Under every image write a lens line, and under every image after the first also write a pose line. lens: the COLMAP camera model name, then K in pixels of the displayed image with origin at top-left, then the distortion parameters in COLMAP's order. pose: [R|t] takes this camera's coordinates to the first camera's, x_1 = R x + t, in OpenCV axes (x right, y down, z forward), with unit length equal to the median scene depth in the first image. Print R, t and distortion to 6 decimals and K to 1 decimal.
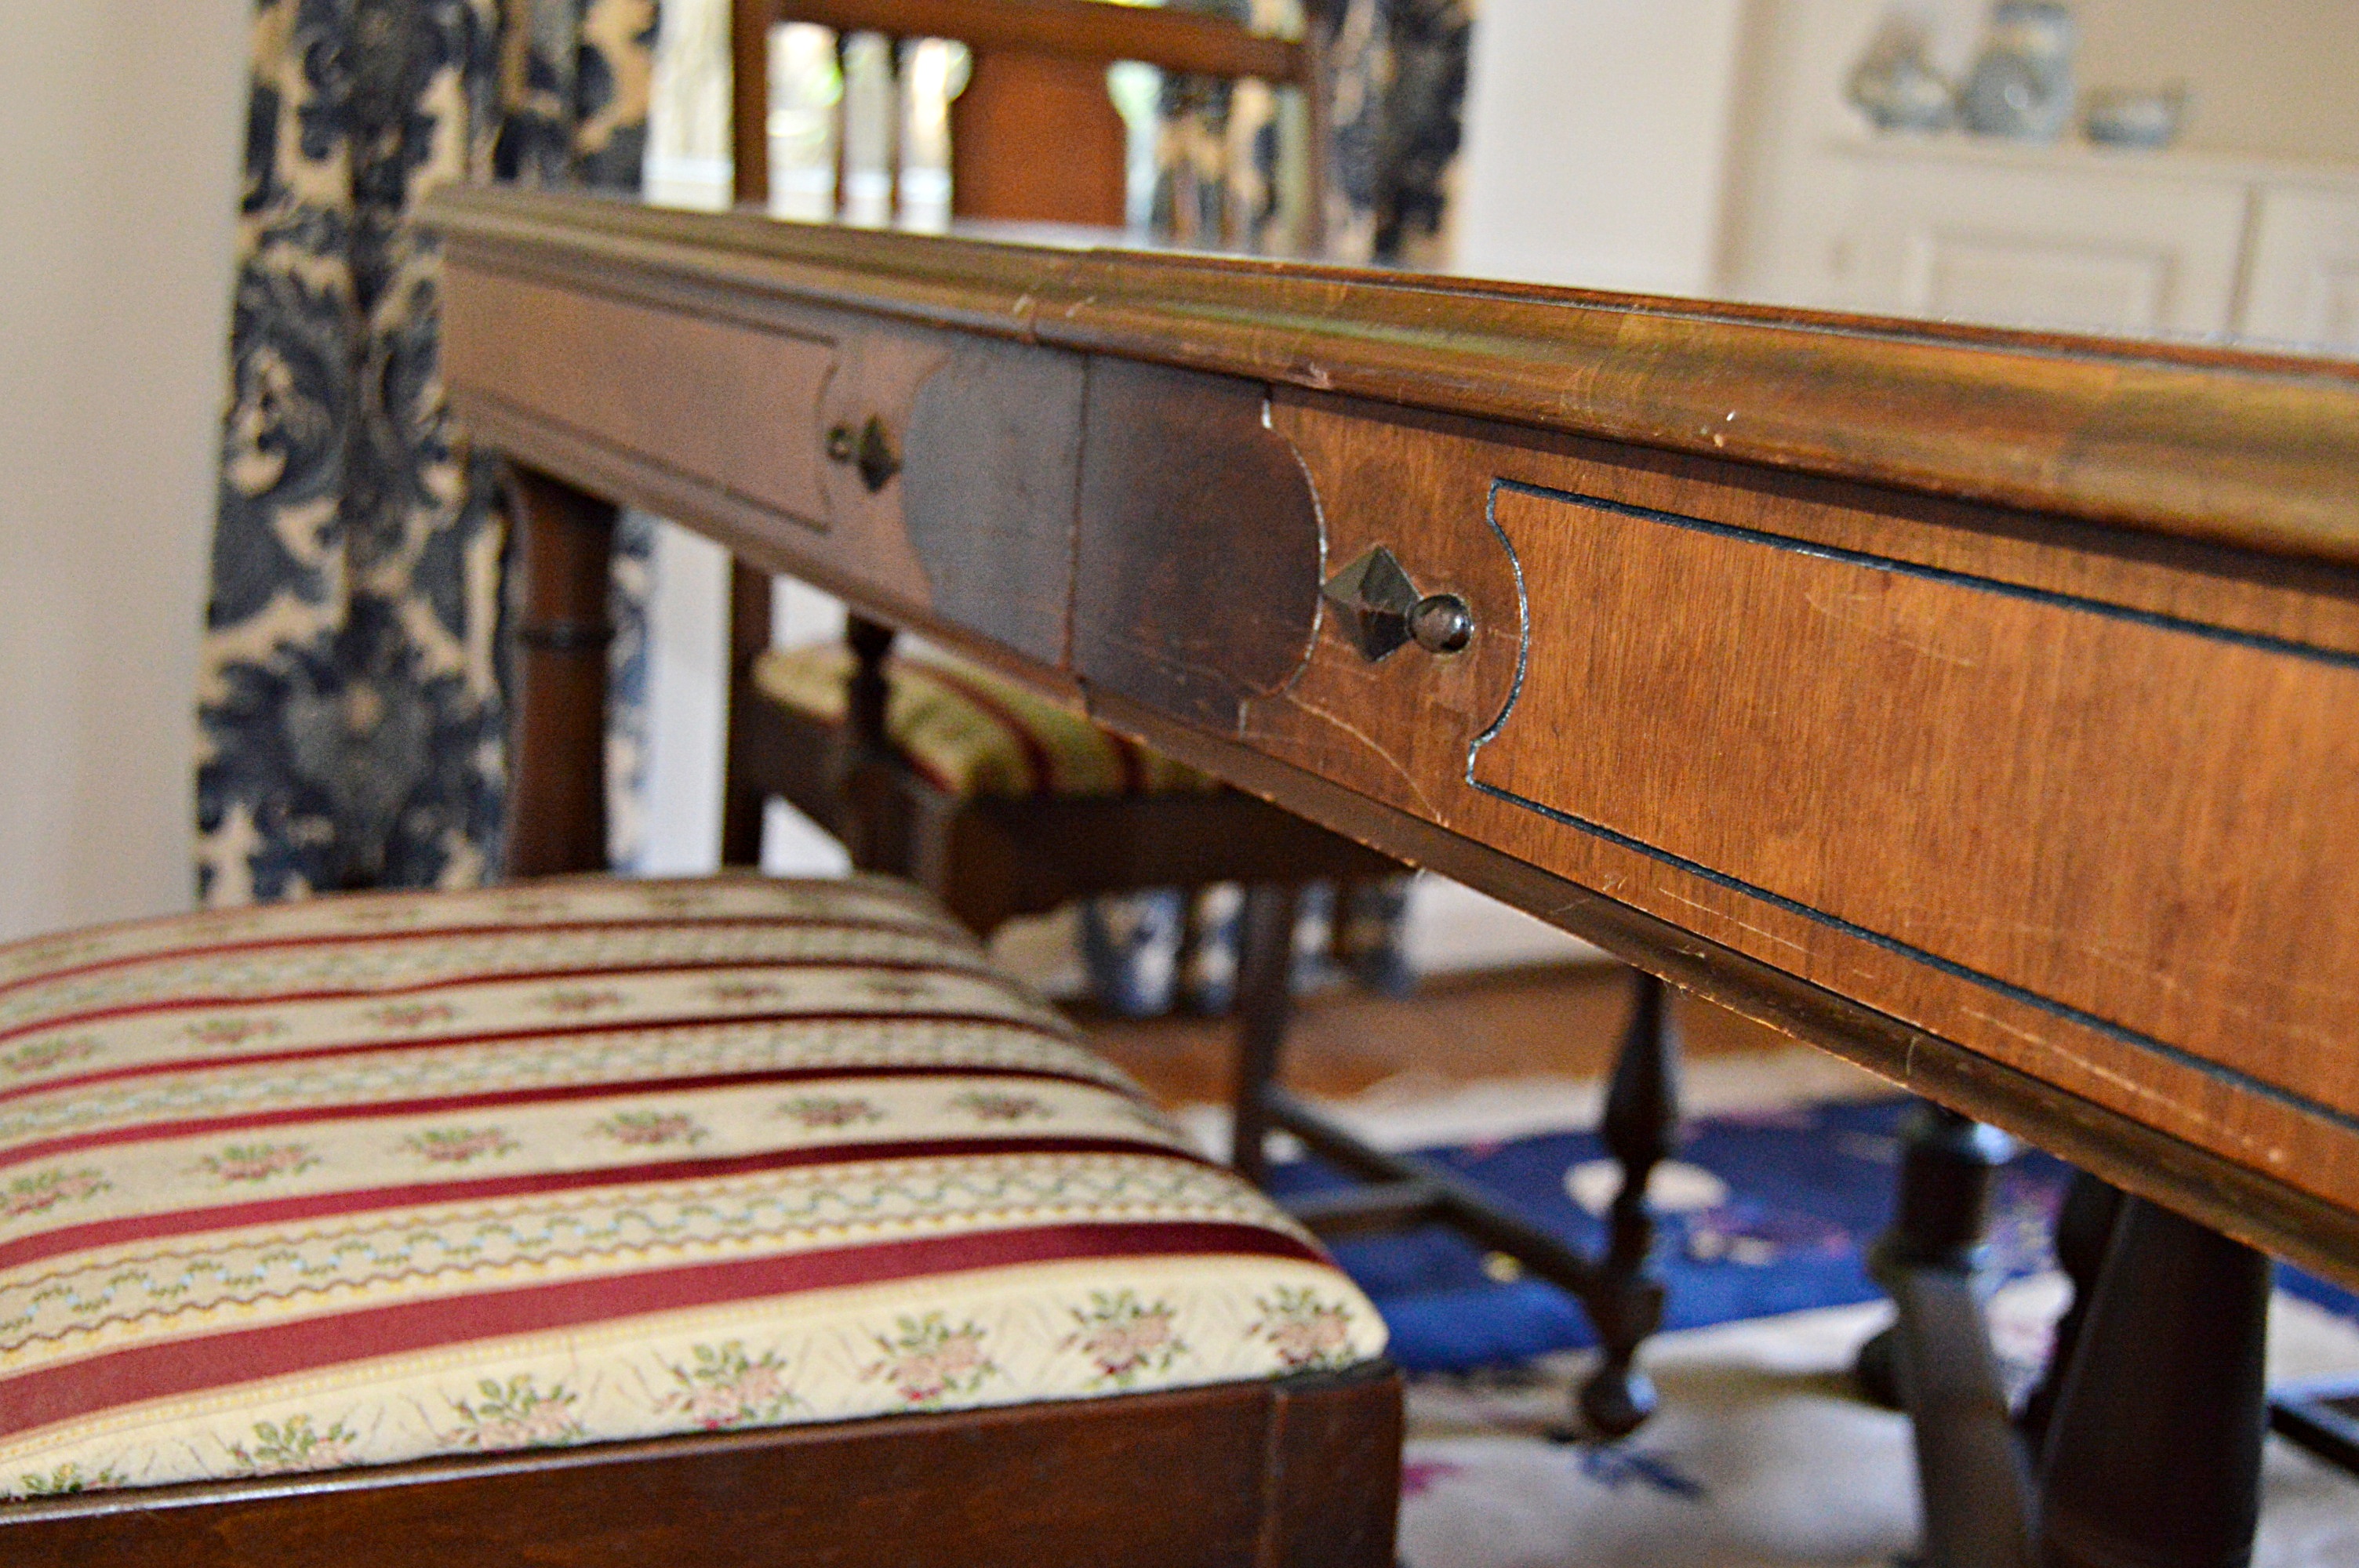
lens RADIAL K [[2725.6, 0, 1179.5], [0, 2725.6, 784.0], [0, 0, 1]] dist [0.001023, -0.026612]
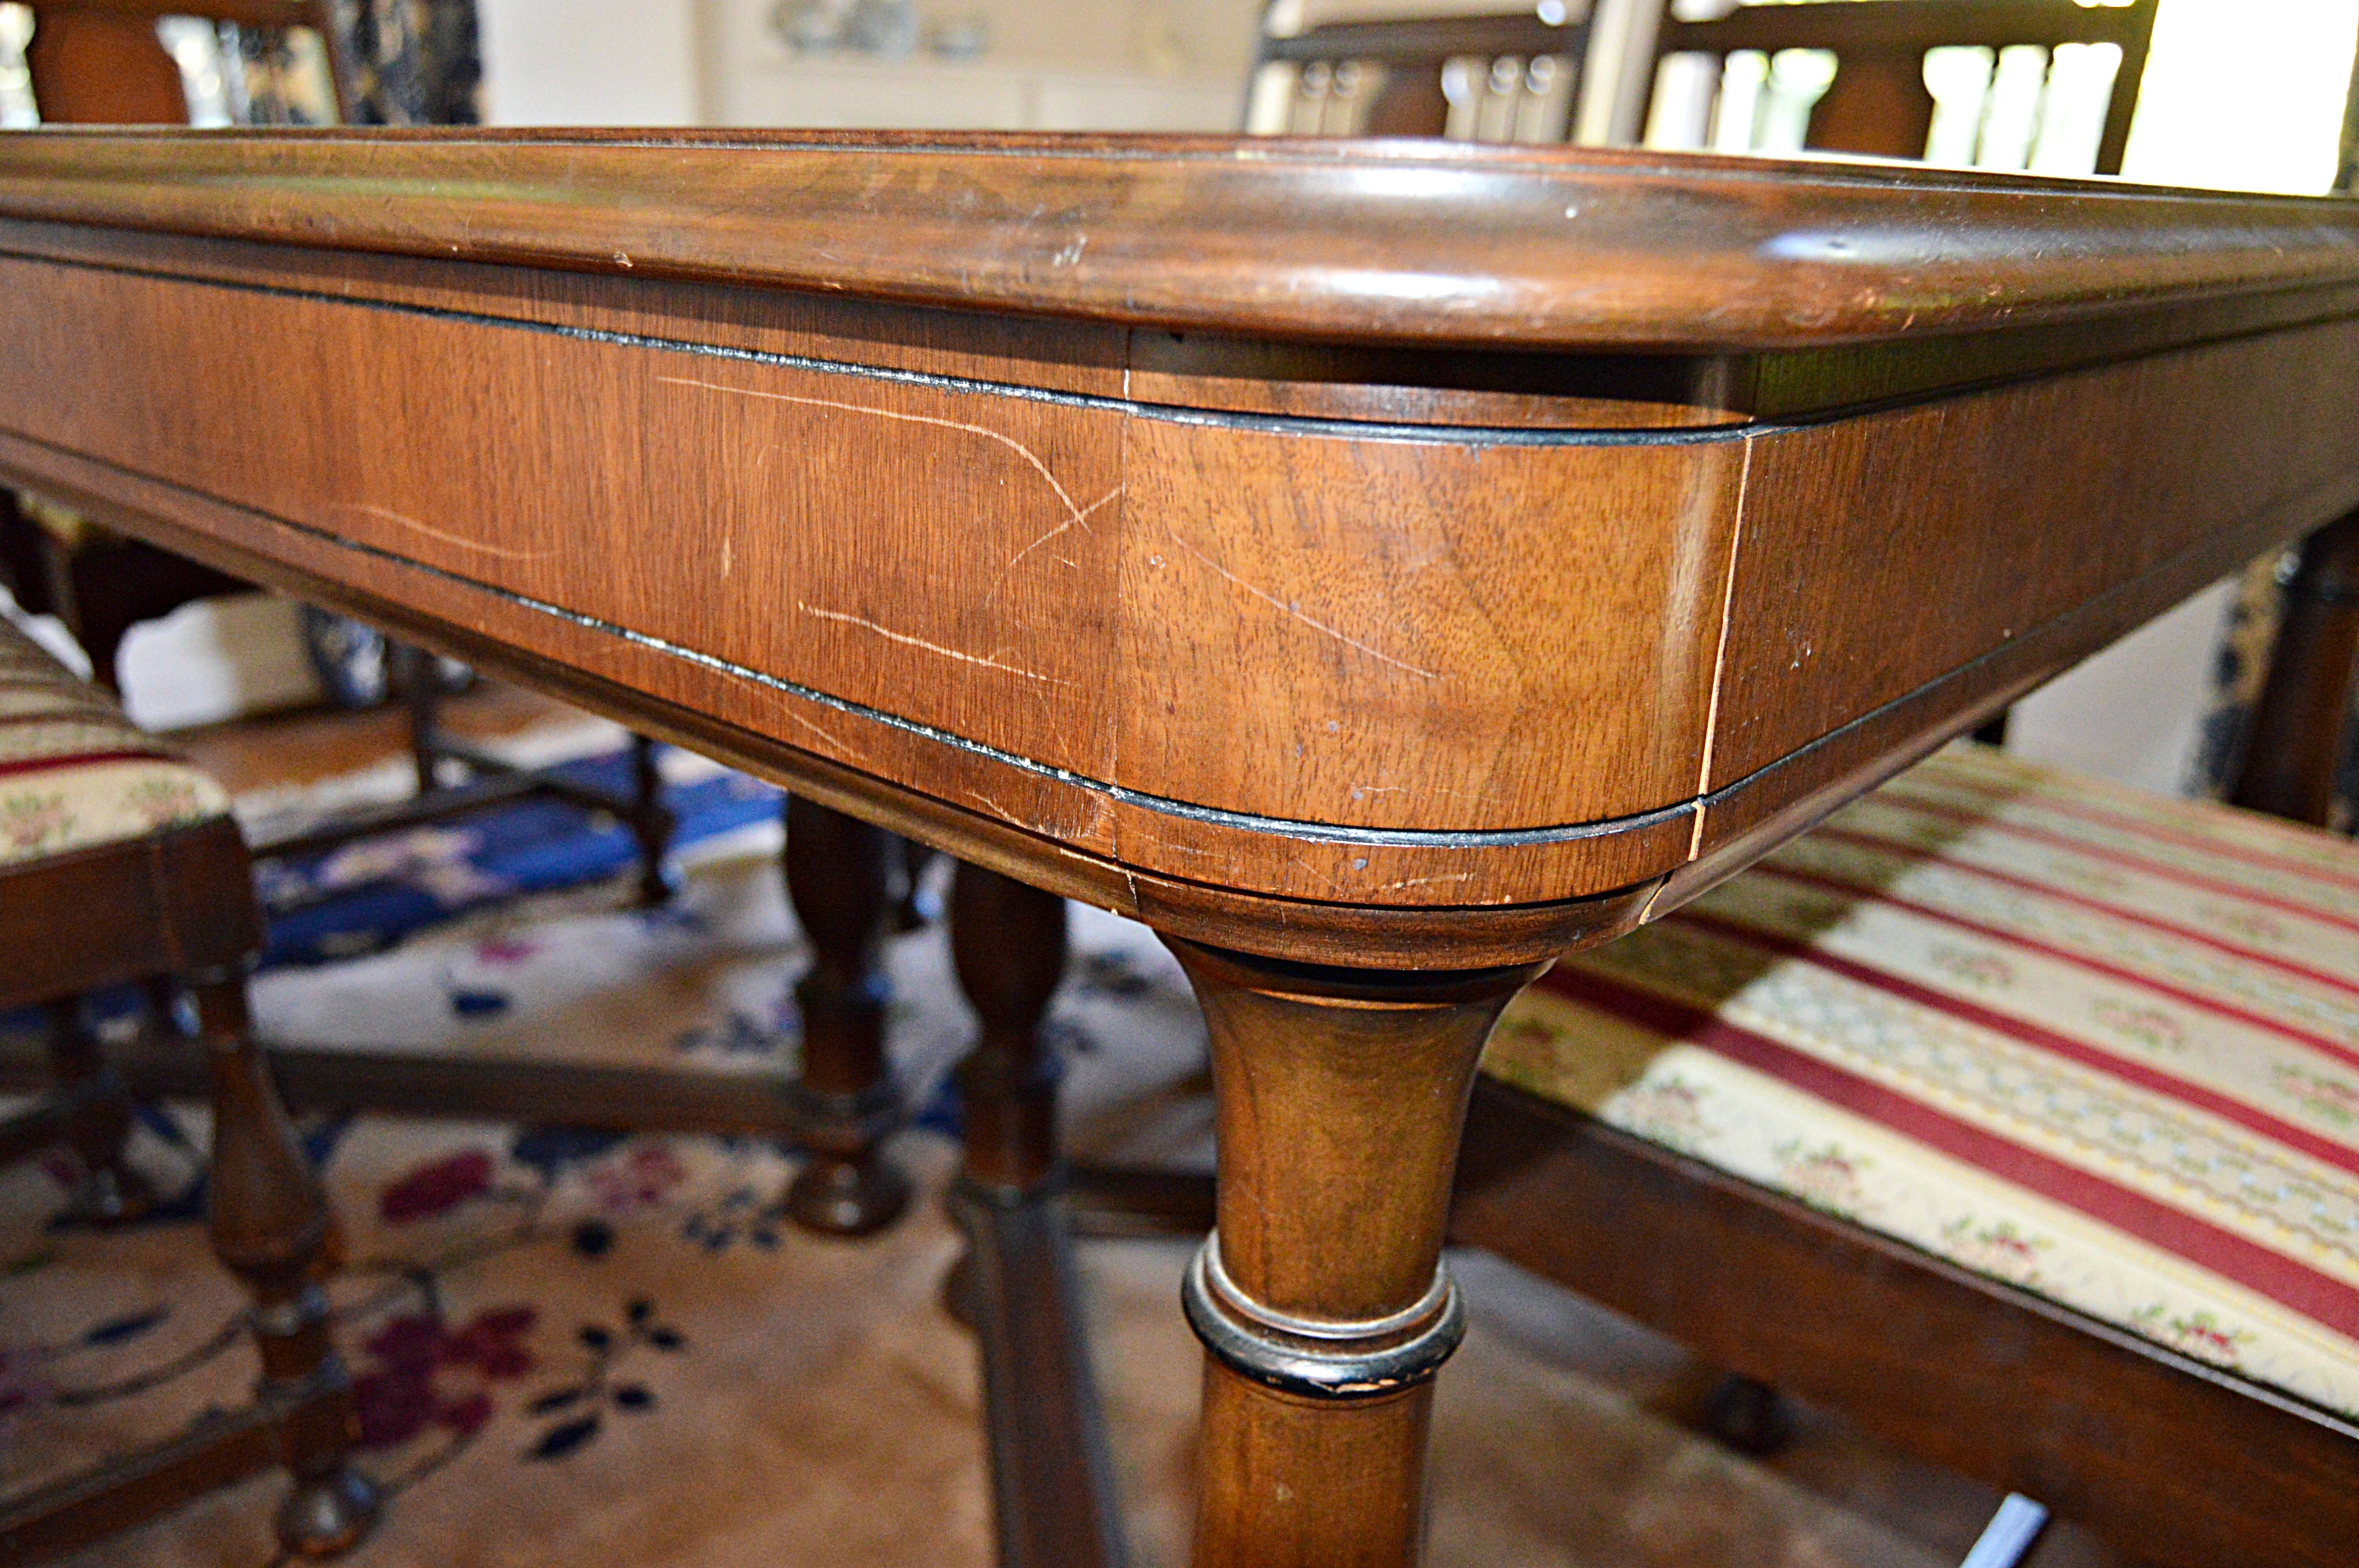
lens RADIAL K [[1838.3, 0, 1179.5], [0, 1838.3, 784.0], [0, 0, 1]] dist [-0.008348, 0.005259]
pose [[0.929863, -0.164834, 0.328915, 0.090978], [0.116921, 0.980068, 0.160615, 0.028598], [-0.348833, -0.110893, 0.930601, -0.095146]]
